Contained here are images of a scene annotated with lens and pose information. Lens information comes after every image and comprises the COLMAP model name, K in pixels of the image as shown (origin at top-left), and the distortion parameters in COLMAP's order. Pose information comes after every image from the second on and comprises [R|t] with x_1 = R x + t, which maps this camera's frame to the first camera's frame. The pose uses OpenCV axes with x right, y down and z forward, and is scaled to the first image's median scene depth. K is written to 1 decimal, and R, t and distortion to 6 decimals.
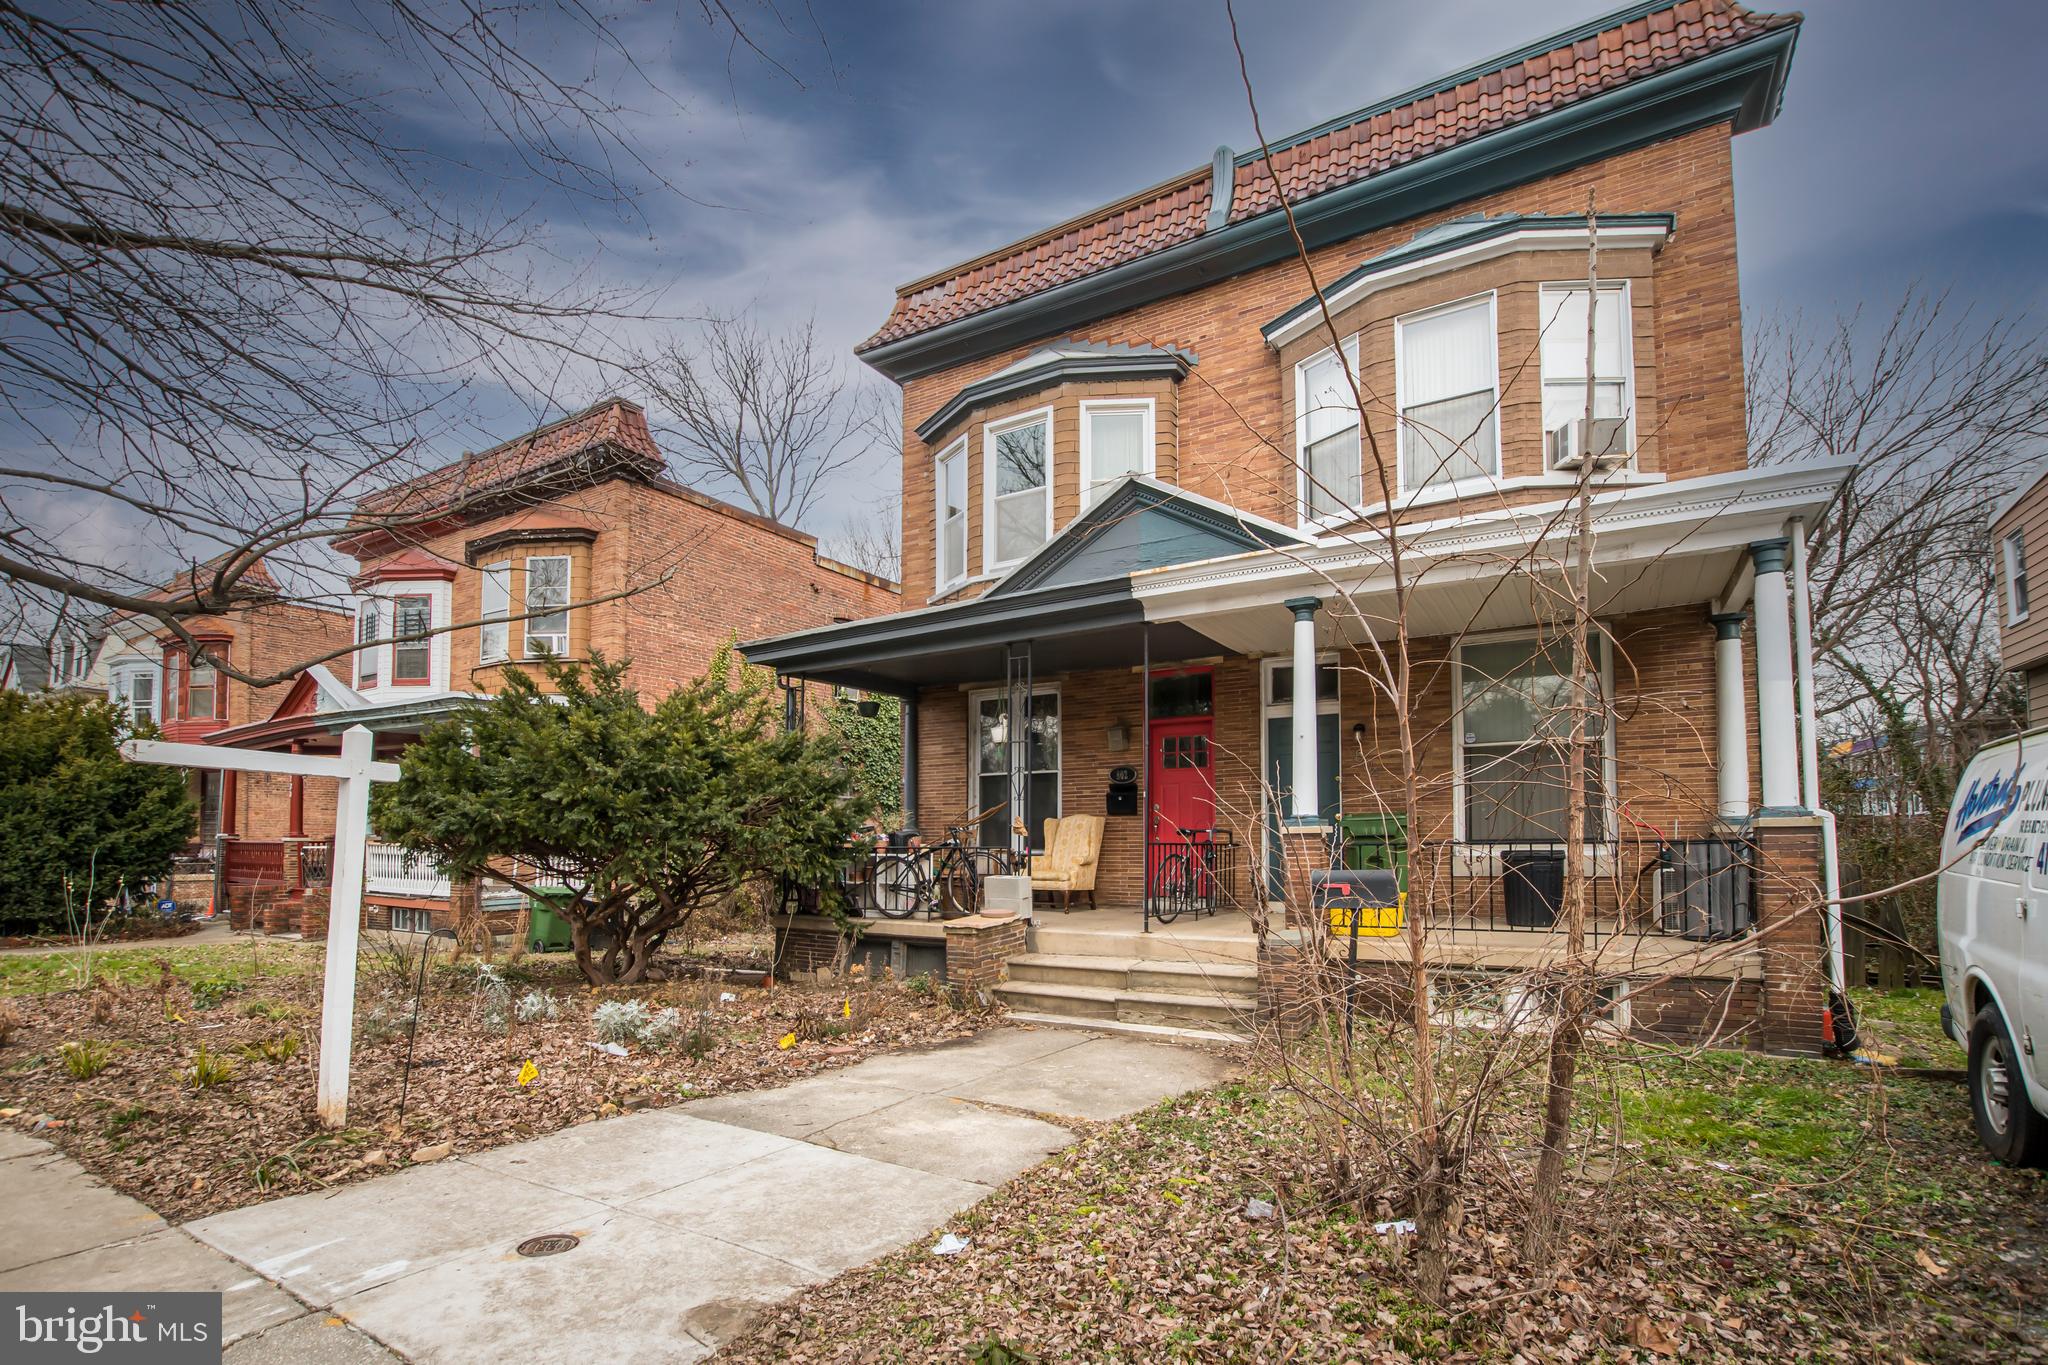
lens RADIAL K [[892.1, 0, 1025.7], [0, 892.1, 681.5], [0, 0, 1]] dist [-0.003050, -0.001066]
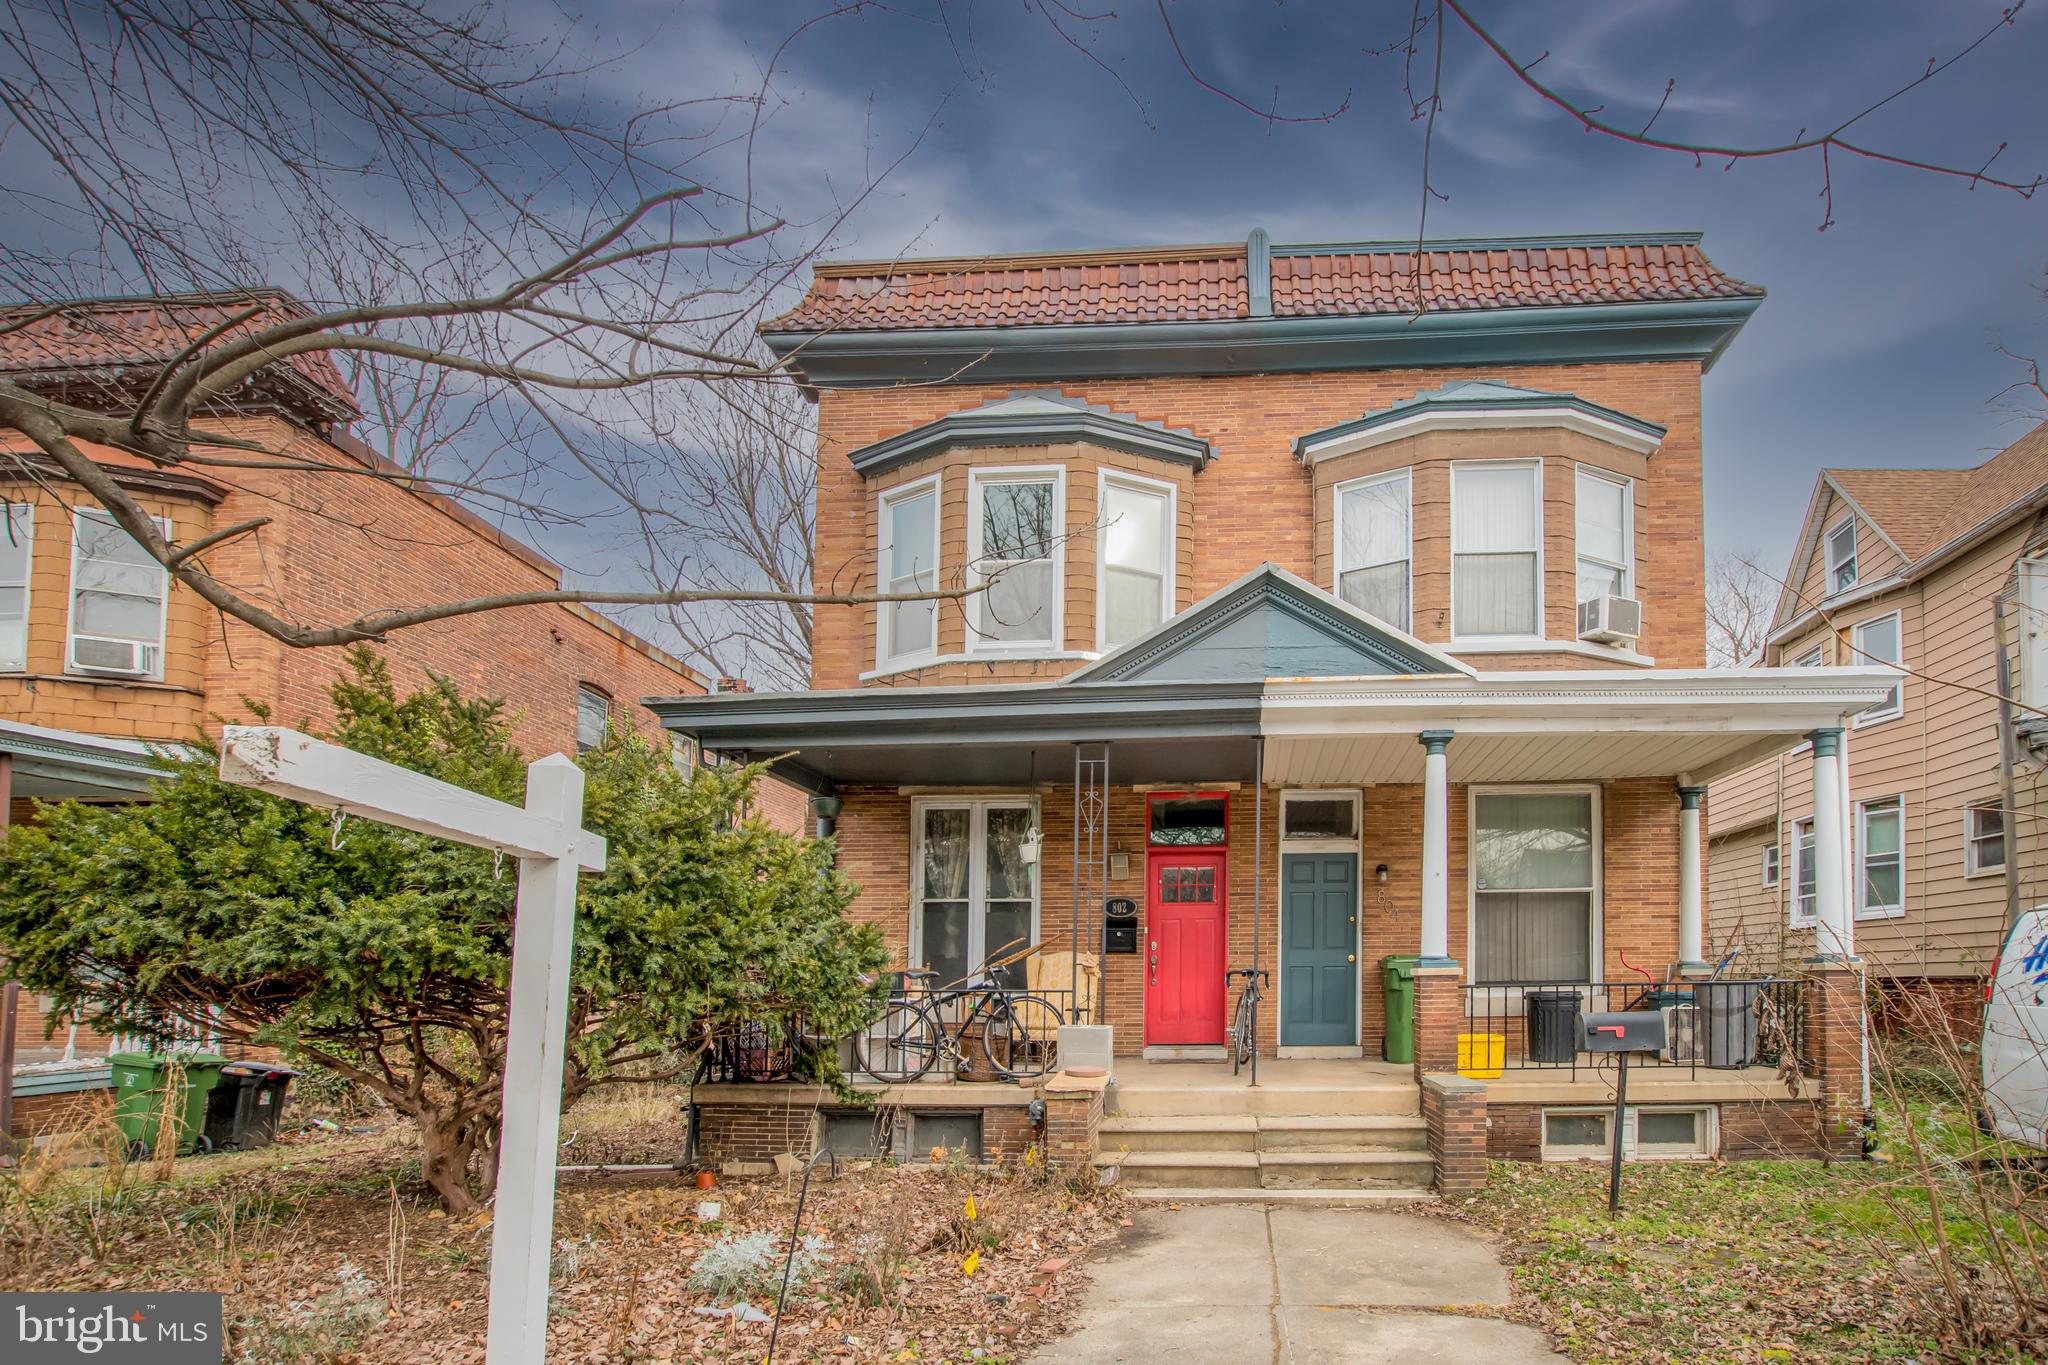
lens RADIAL K [[957.3, 0, 1025.4], [0, 957.3, 838.4], [0, 0, 1]] dist [-0.006298, 0.000947]
pose [[0.889337, 0.068848, 0.452040, -0.441427], [-0.080974, 0.996688, 0.007506, 0.041635], [-0.450026, -0.043278, 0.891966, 0.229593]]
